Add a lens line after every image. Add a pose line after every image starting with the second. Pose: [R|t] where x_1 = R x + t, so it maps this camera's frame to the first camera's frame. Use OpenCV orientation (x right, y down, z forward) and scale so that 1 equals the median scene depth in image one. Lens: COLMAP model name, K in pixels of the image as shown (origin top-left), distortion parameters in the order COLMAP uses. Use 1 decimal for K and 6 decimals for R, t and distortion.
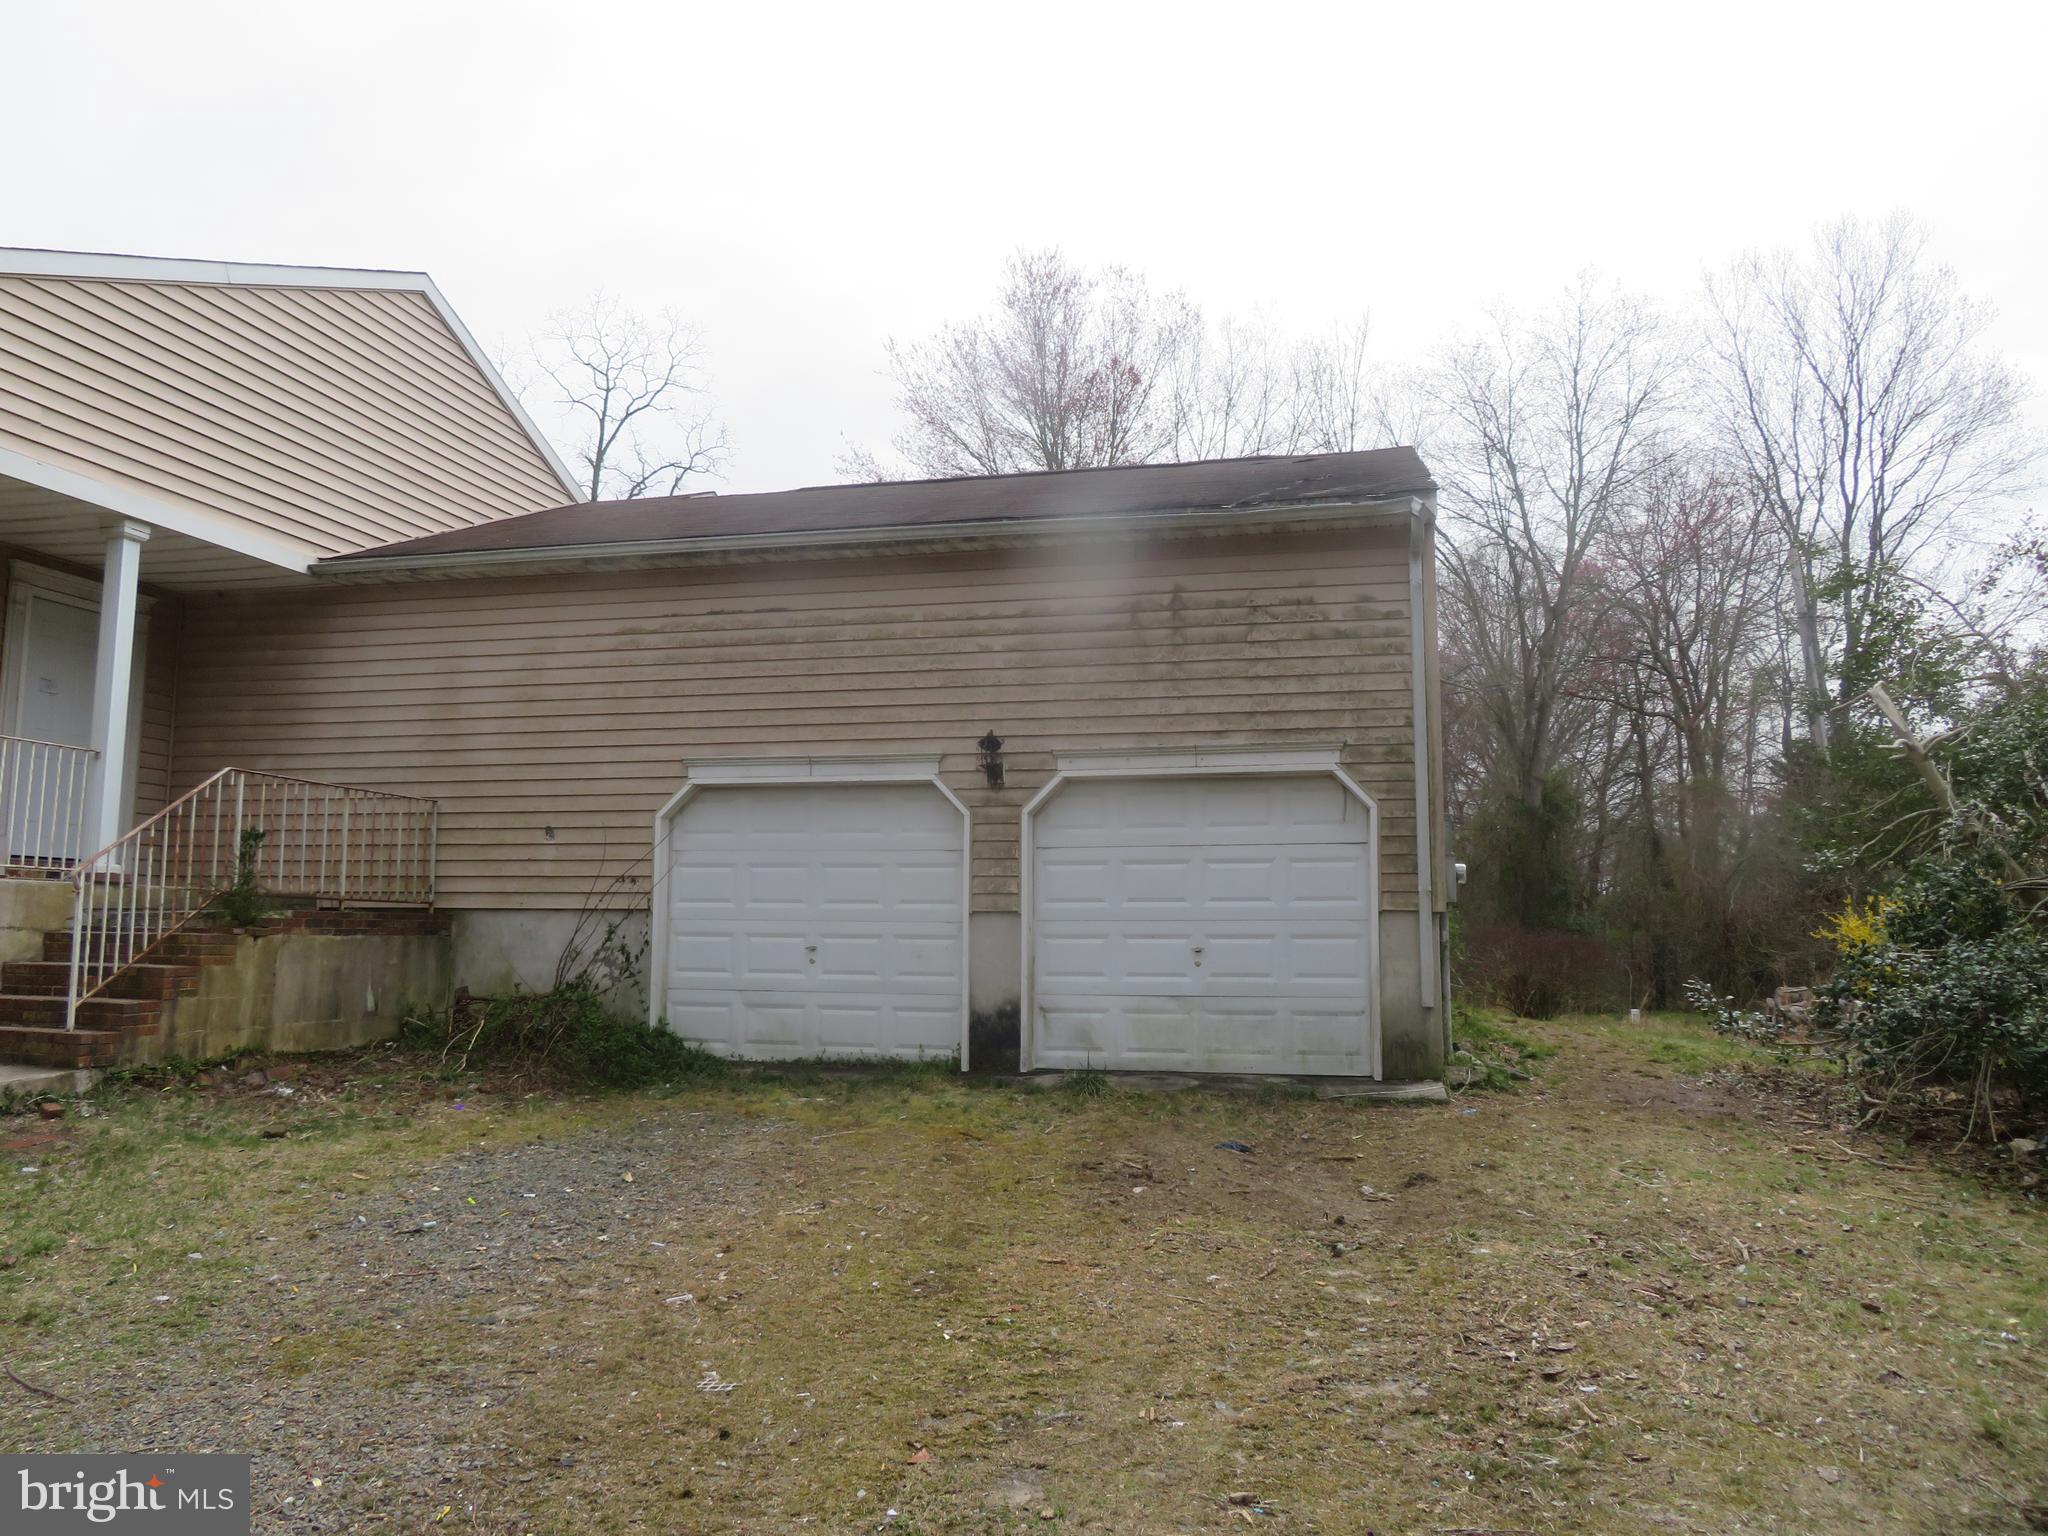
lens RADIAL K [[1467.6, 0, 1026.8], [0, 1467.6, 773.2], [0, 0, 1]] dist [-0.011502, 0.006066]
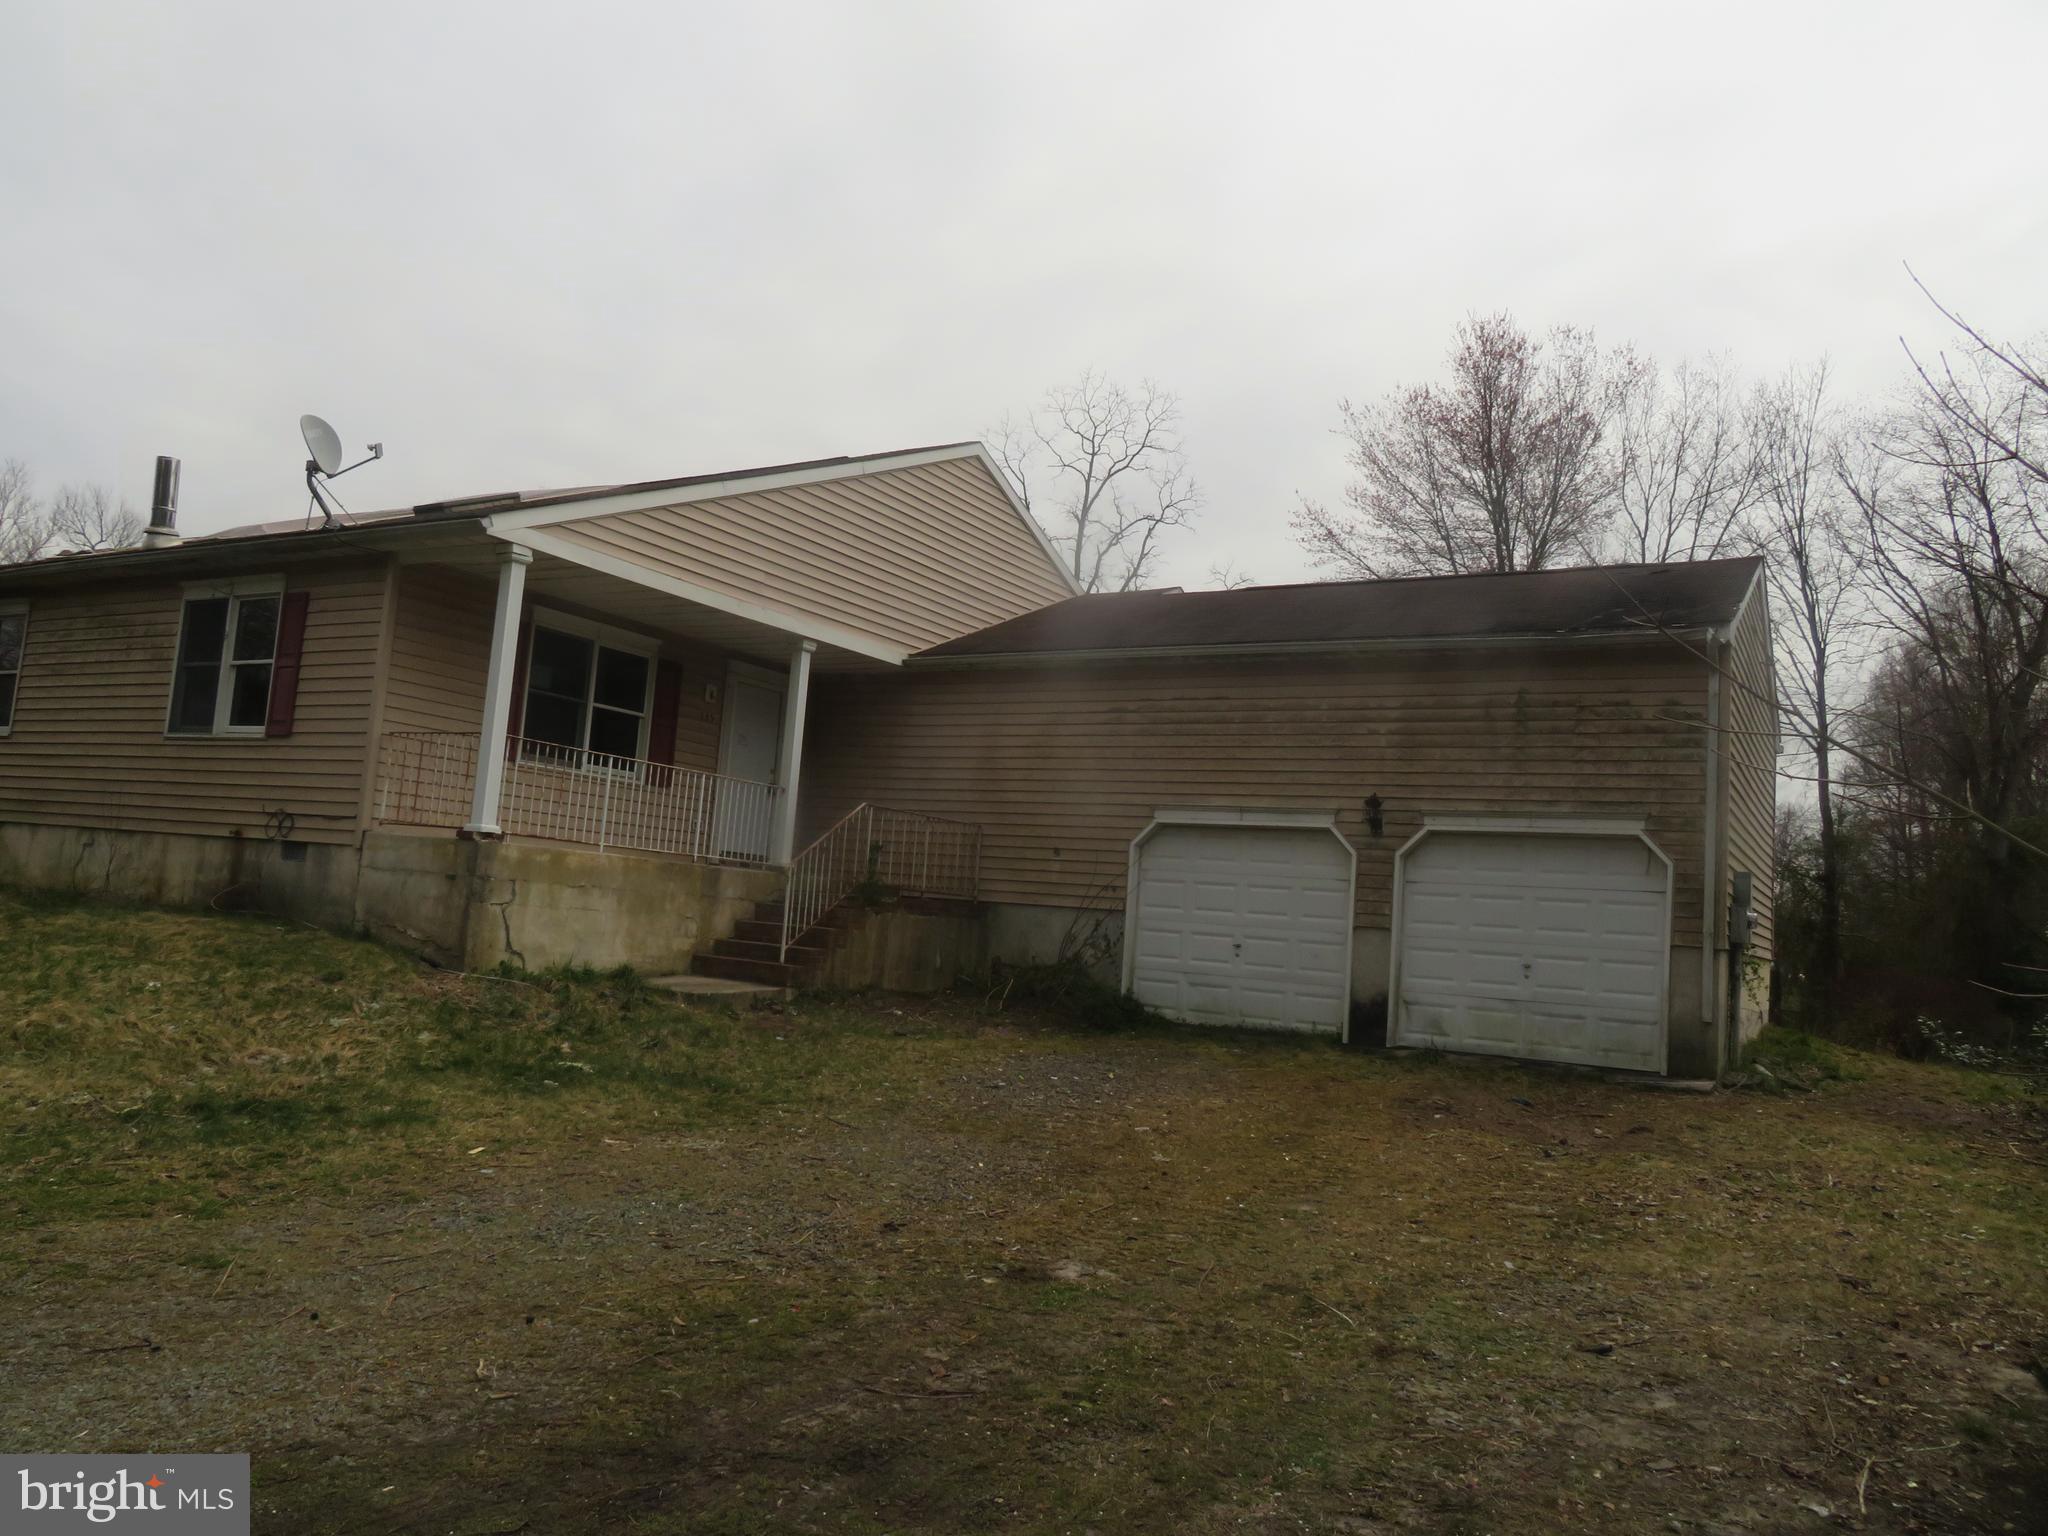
lens RADIAL K [[1467.6, 0, 1026.8], [0, 1467.6, 773.2], [0, 0, 1]] dist [-0.011502, 0.006066]
pose [[0.951699, 0.031709, -0.305391, 0.081591], [-0.033232, 0.999448, 0.000213, -0.036688], [0.305229, 0.009946, 0.952227, -0.378322]]
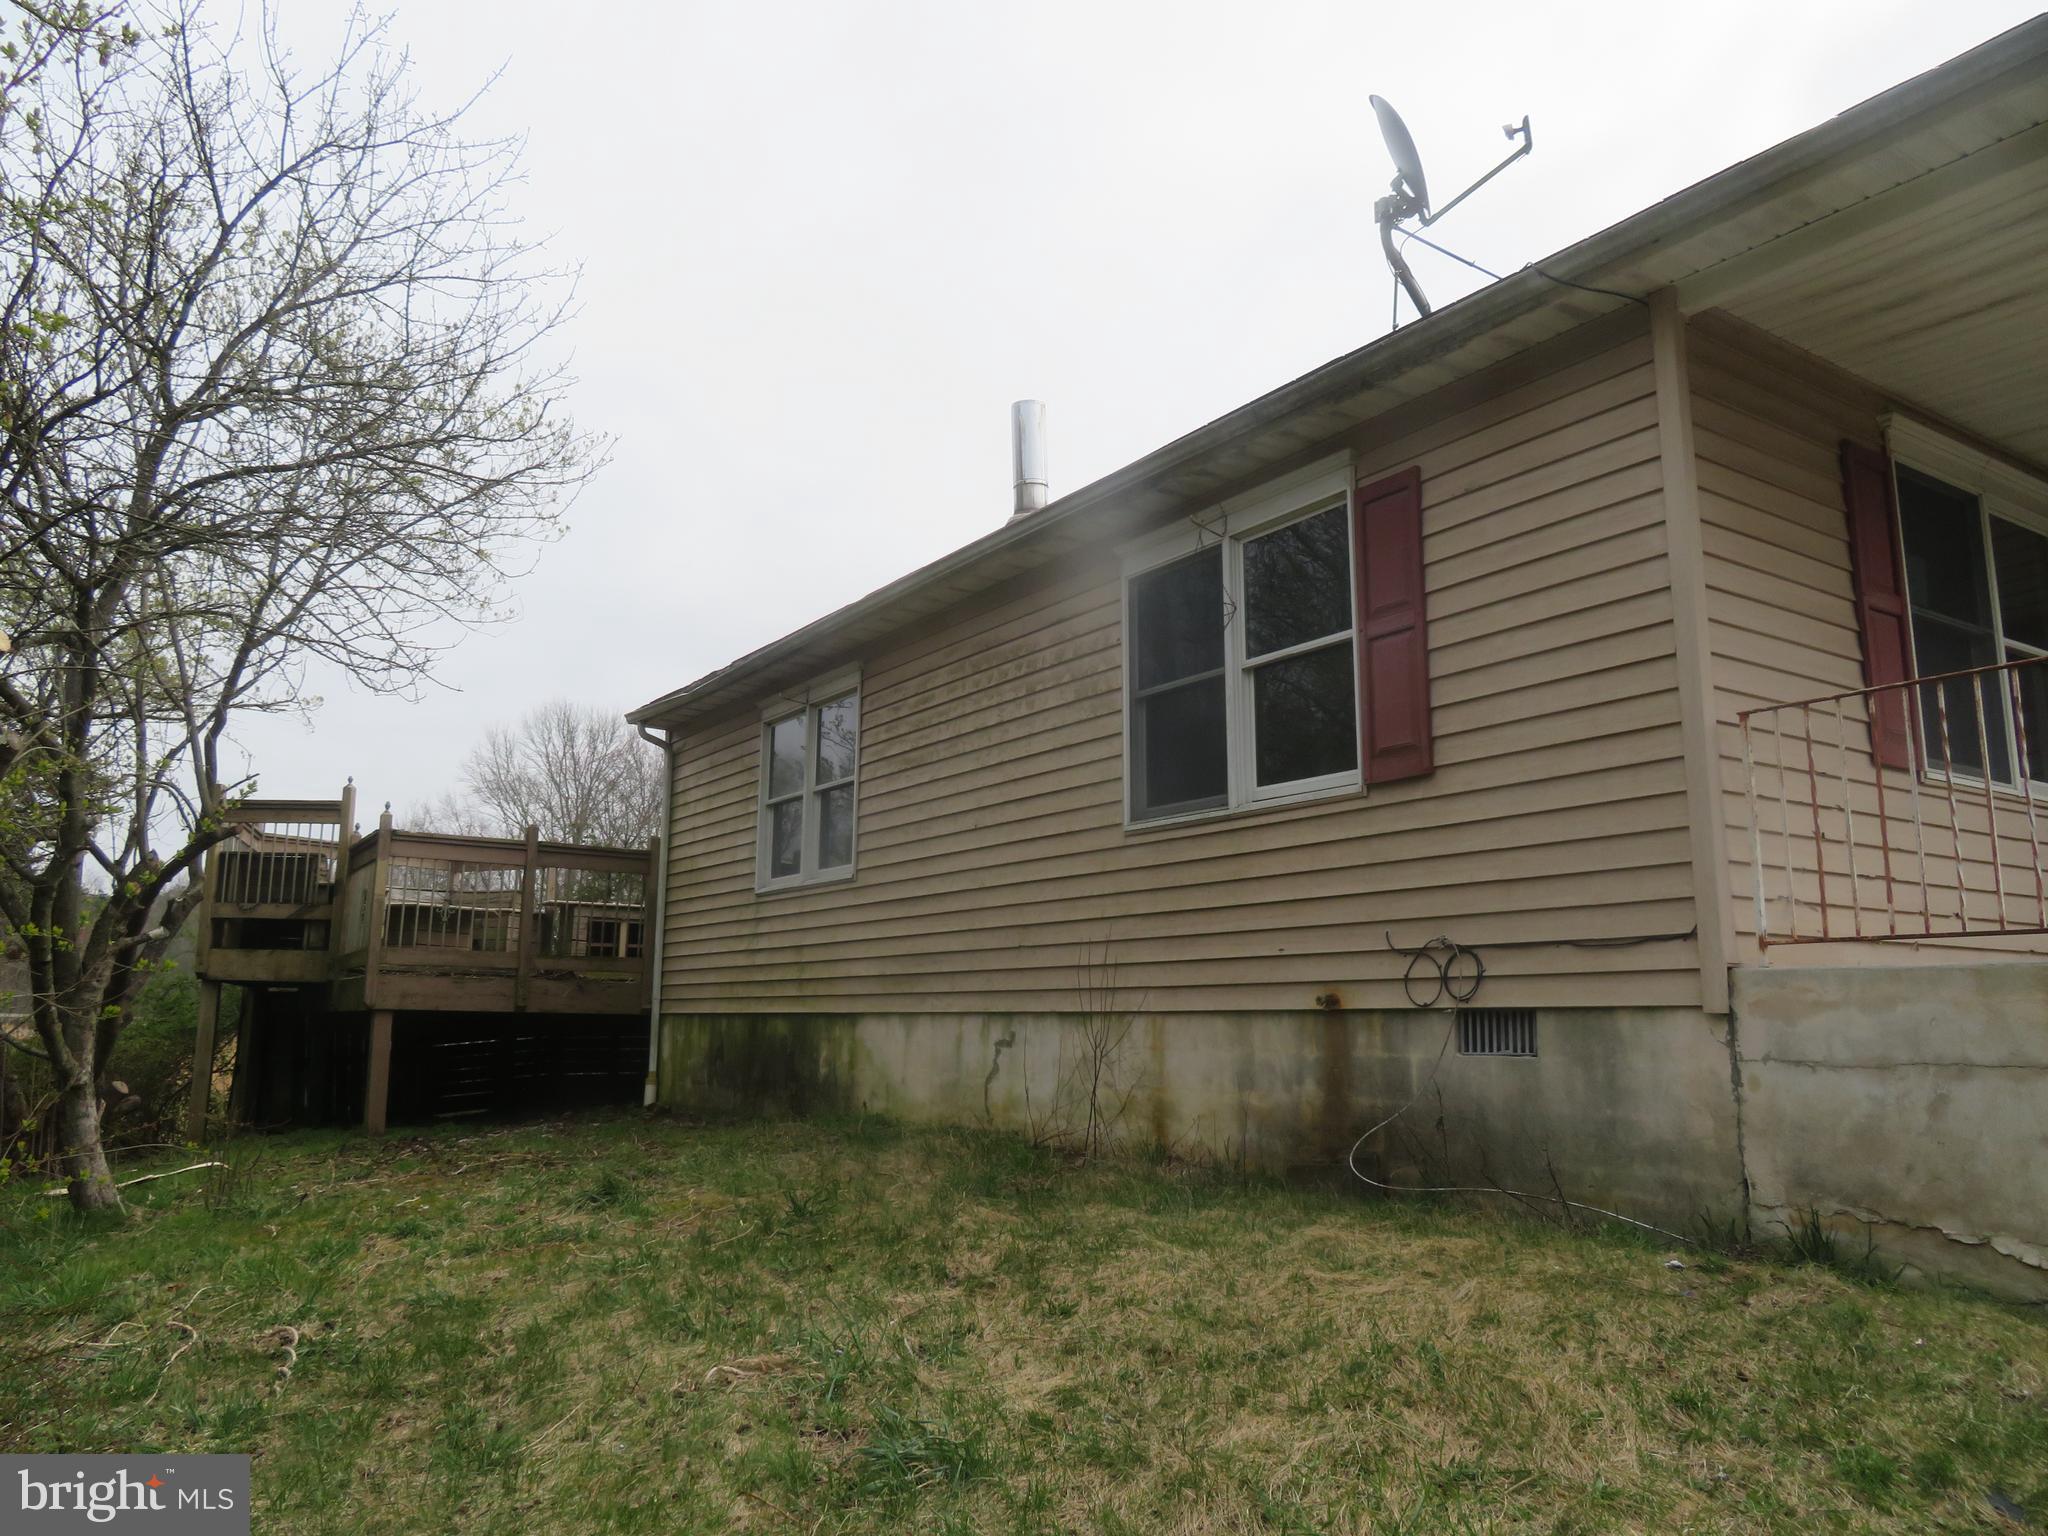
lens RADIAL K [[1467.6, 0, 1026.8], [0, 1467.6, 773.2], [0, 0, 1]] dist [-0.011502, 0.006066]
pose [[0.731911, -0.123711, -0.670076, -0.635571], [0.078811, 0.992150, -0.097089, -0.005258], [0.676828, 0.018251, 0.735915, 0.097665]]
